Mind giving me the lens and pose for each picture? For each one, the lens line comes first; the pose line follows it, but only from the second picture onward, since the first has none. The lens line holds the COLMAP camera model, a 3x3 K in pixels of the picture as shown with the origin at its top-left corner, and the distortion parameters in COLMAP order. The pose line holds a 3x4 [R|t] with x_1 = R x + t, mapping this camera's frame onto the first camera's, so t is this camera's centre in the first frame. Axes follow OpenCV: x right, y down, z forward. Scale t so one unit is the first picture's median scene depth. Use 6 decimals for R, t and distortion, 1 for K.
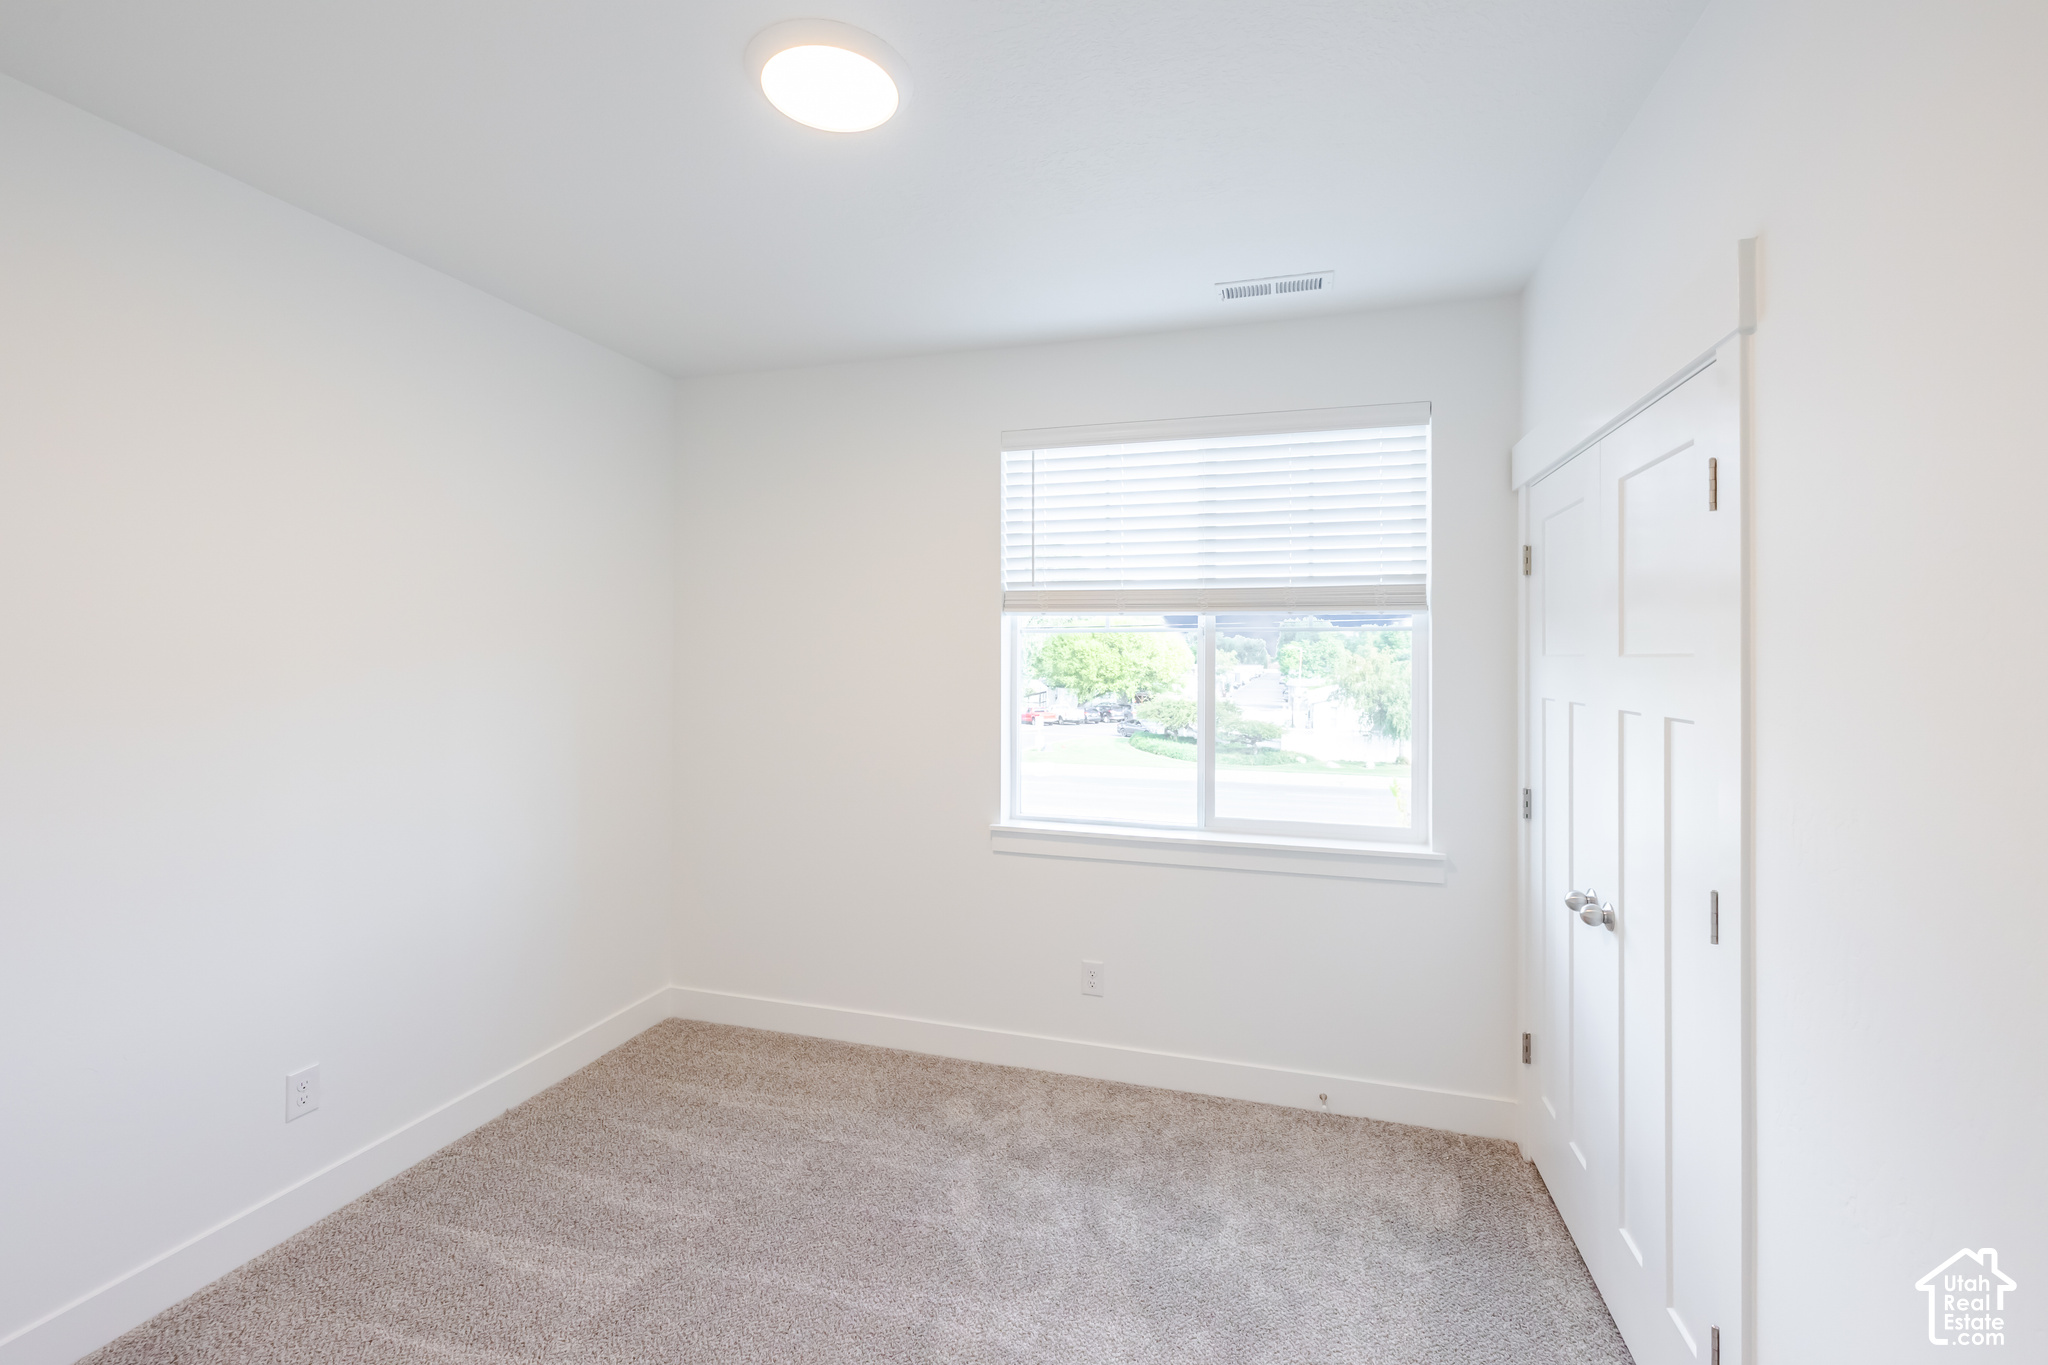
lens RADIAL K [[879.5, 0, 1066.6], [0, 879.5, 659.0], [0, 0, 1]] dist [0.001632, -0.000946]
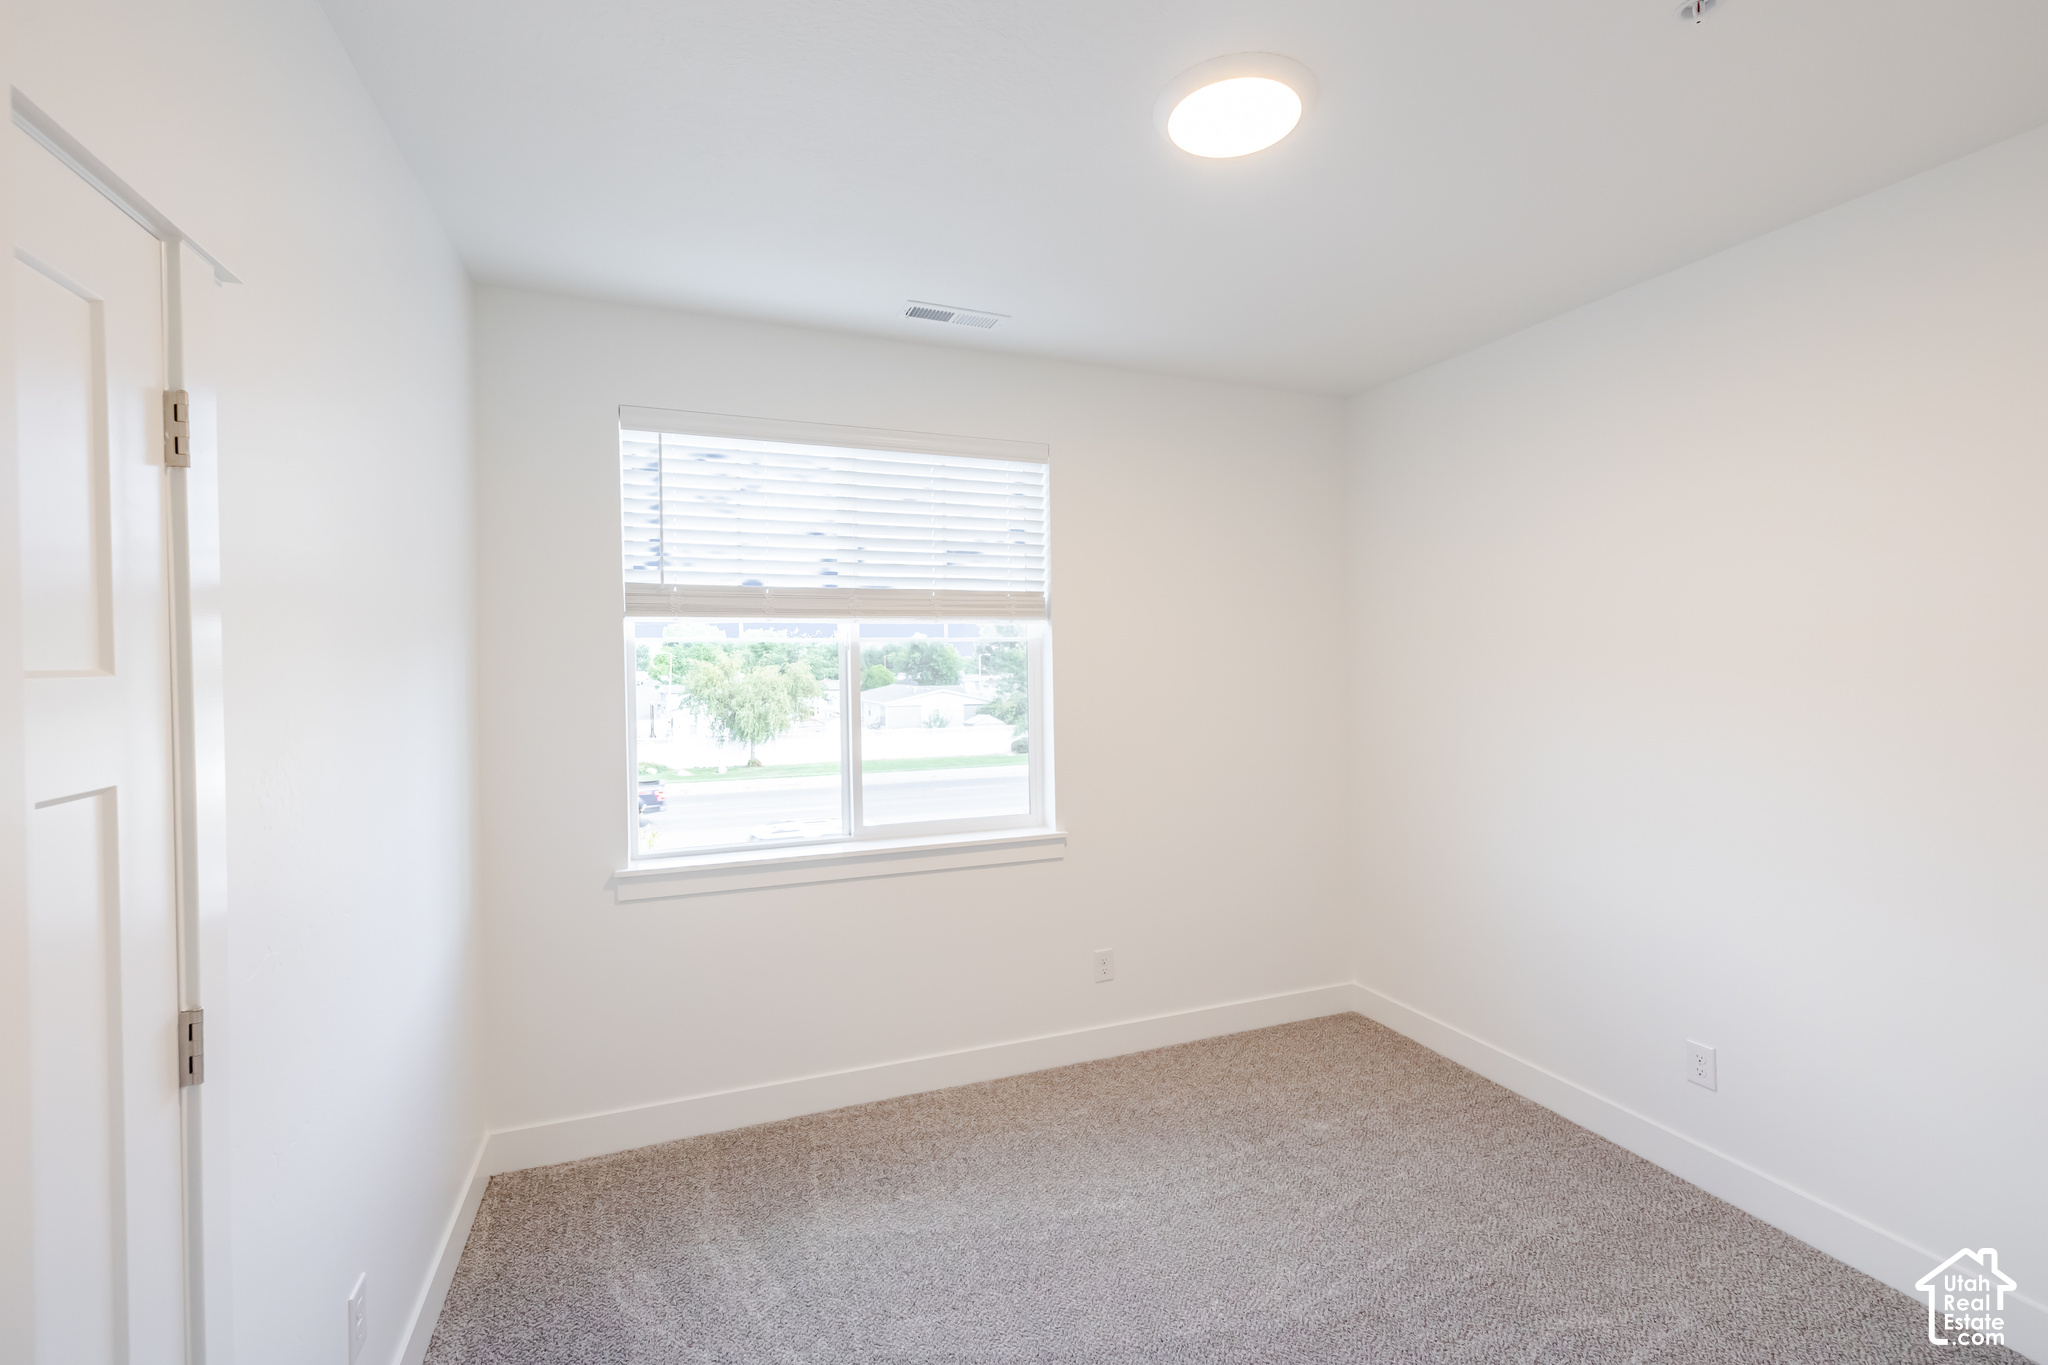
lens RADIAL K [[879.5, 0, 1019.7], [0, 879.5, 670.9], [0, 0, 1]] dist [0.001632, -0.000946]
pose [[0.786658, -0.020478, 0.617050, -0.296819], [0.015606, 0.999790, 0.013285, -0.008167], [-0.617192, -0.000822, 0.786812, 0.097464]]
